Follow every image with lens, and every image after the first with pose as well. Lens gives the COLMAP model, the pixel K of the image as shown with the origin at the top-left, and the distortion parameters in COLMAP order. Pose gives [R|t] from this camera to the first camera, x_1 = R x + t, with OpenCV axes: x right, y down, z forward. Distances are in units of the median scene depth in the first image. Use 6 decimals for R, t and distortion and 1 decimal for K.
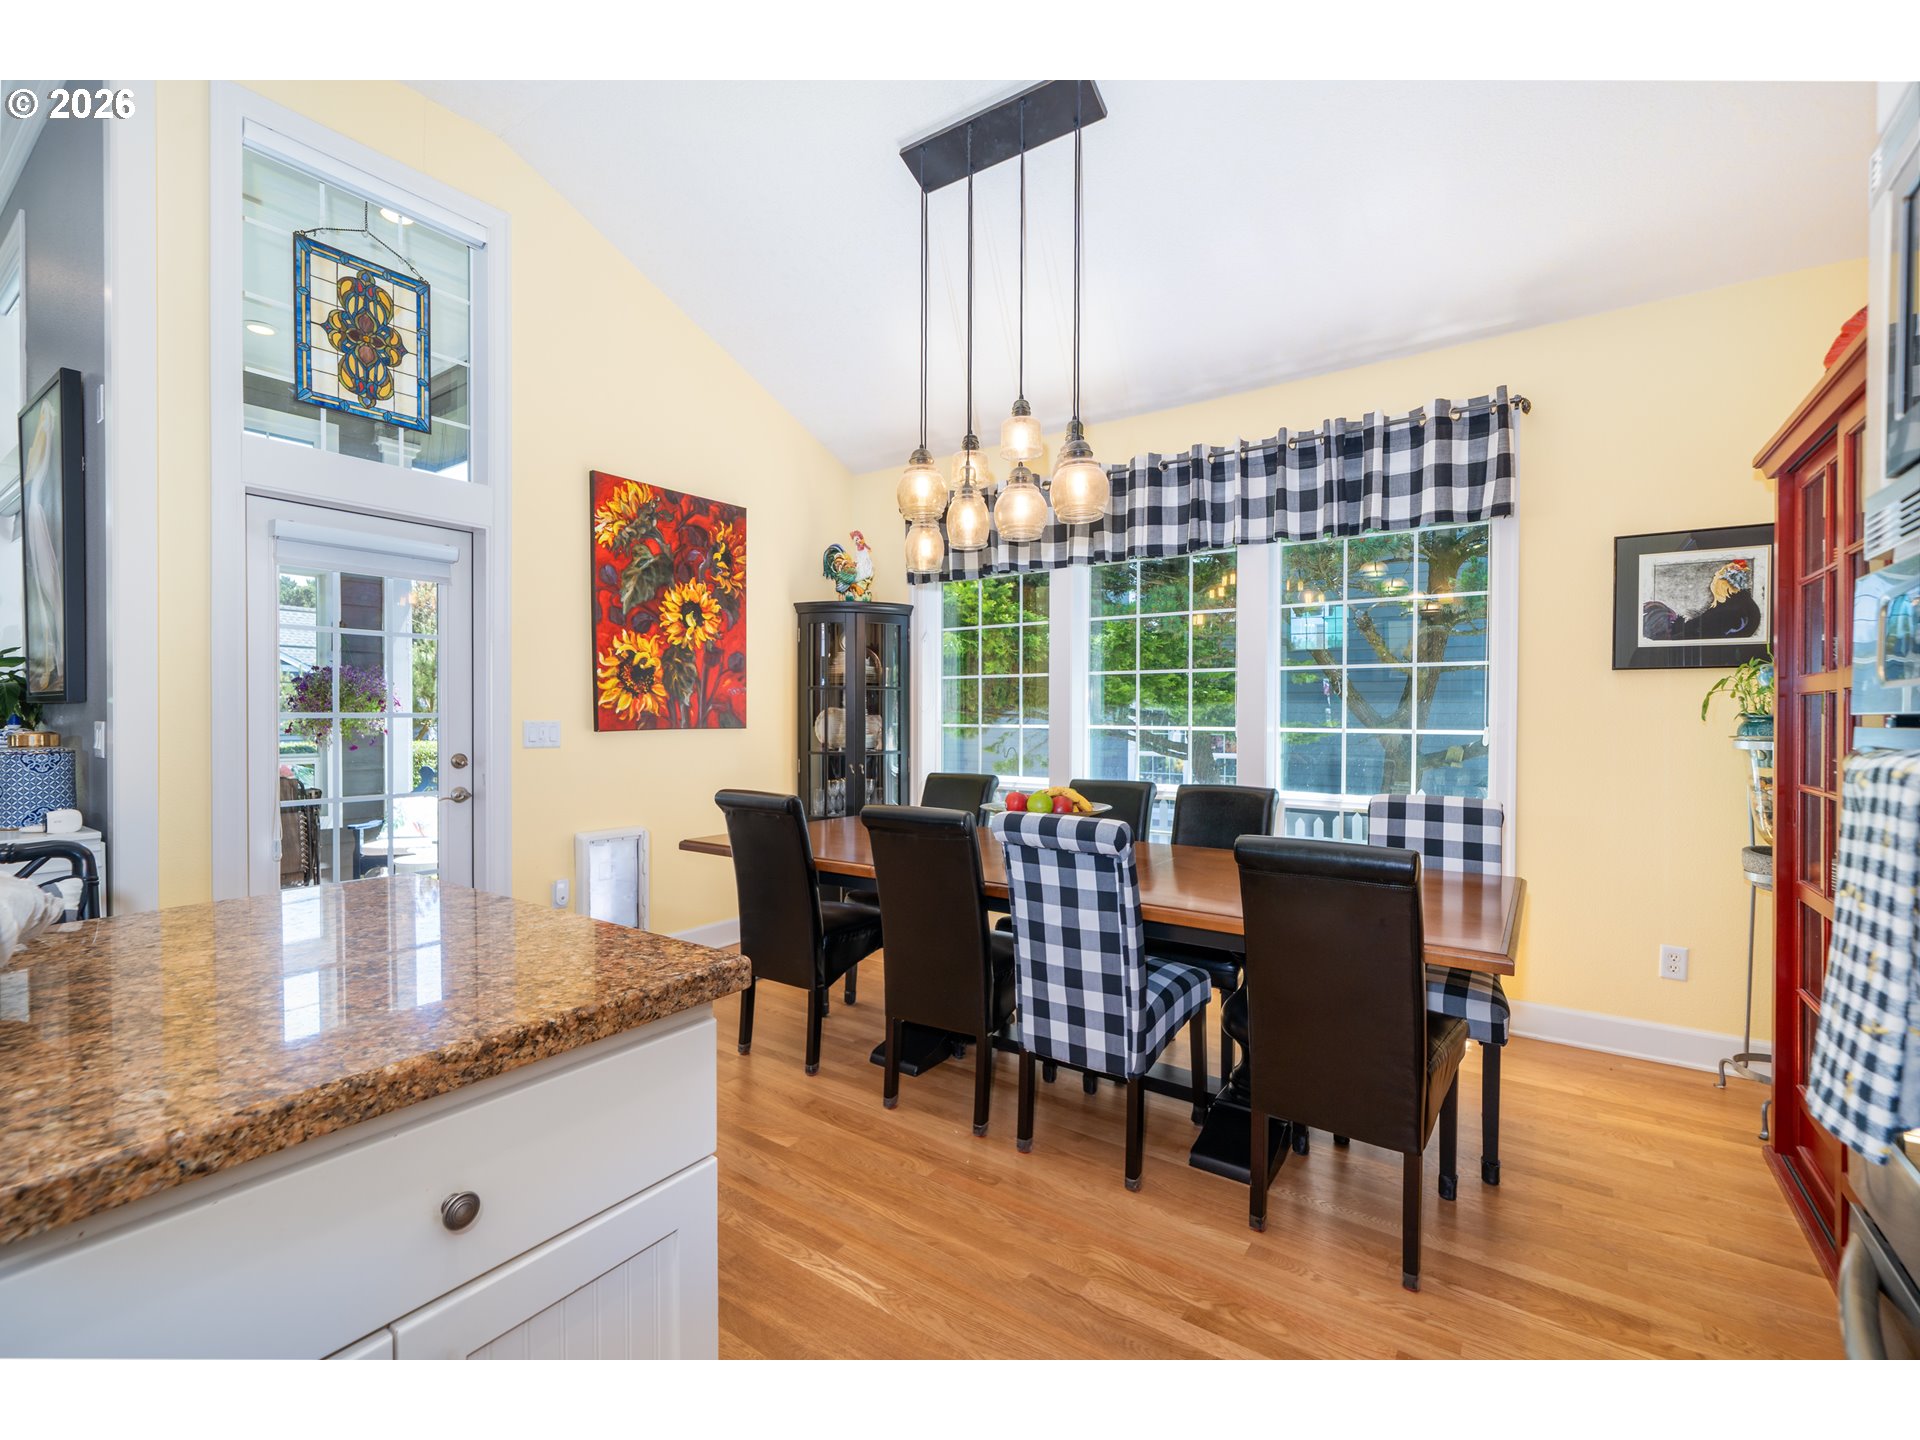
lens RADIAL K [[794.7, 0, 960.0], [0, 794.7, 720.0], [0, 0, 1]] dist [-0.016546, -0.000004]
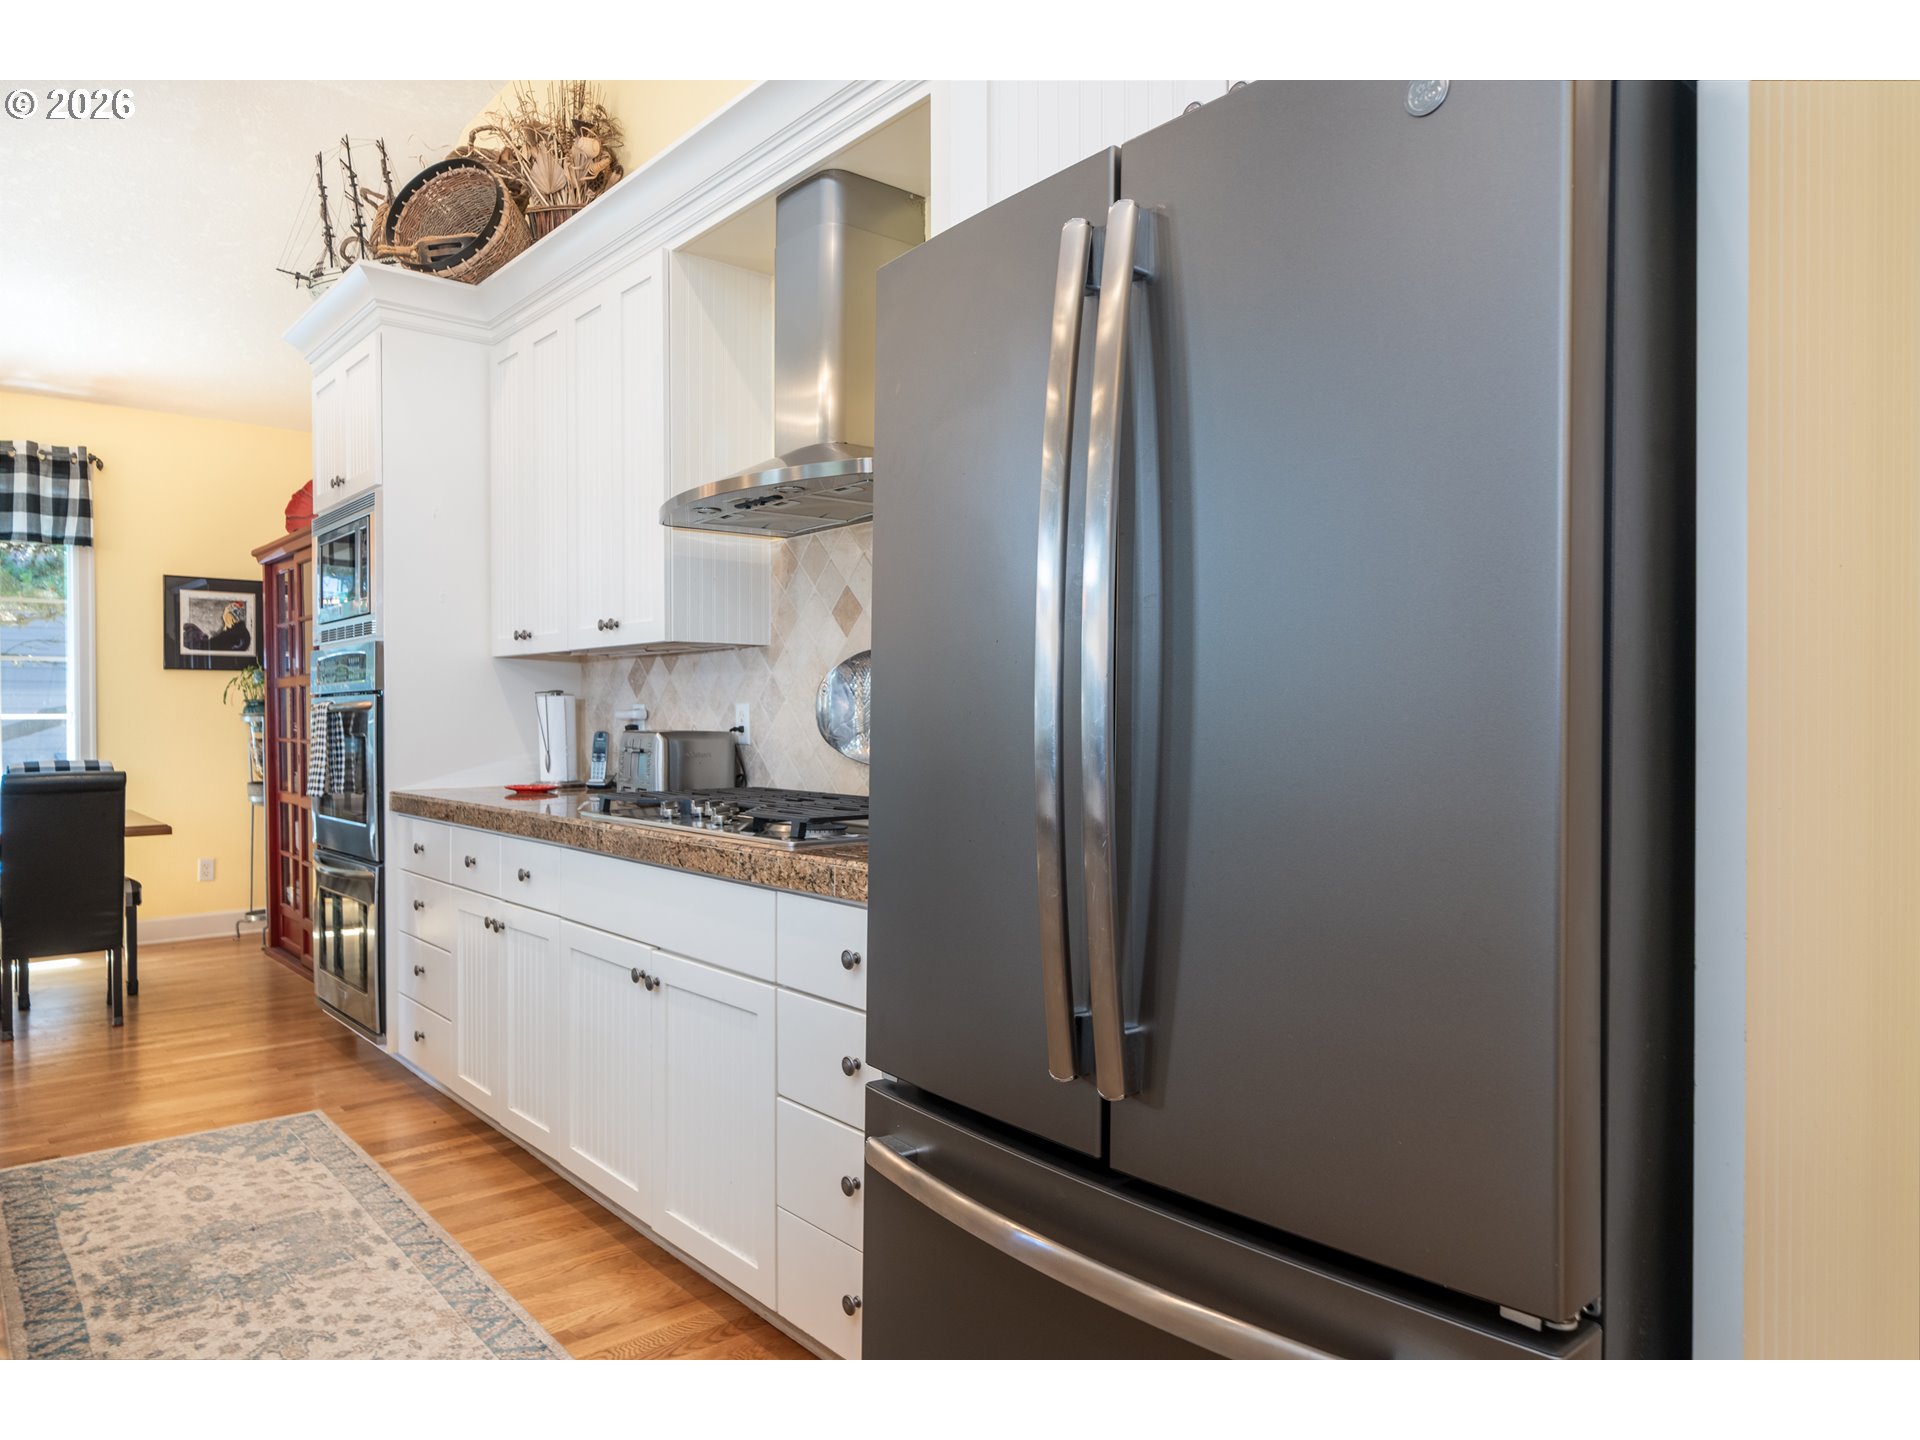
lens RADIAL K [[1278.1, 0, 918.2], [0, 1278.1, 727.4], [0, 0, 1]] dist [0.052200, 0.001293]
pose [[0.244968, -0.019879, 0.969327, -1.125443], [0.010887, 0.999783, 0.017752, 0.014415], [-0.969470, 0.006204, 0.245131, -0.900719]]
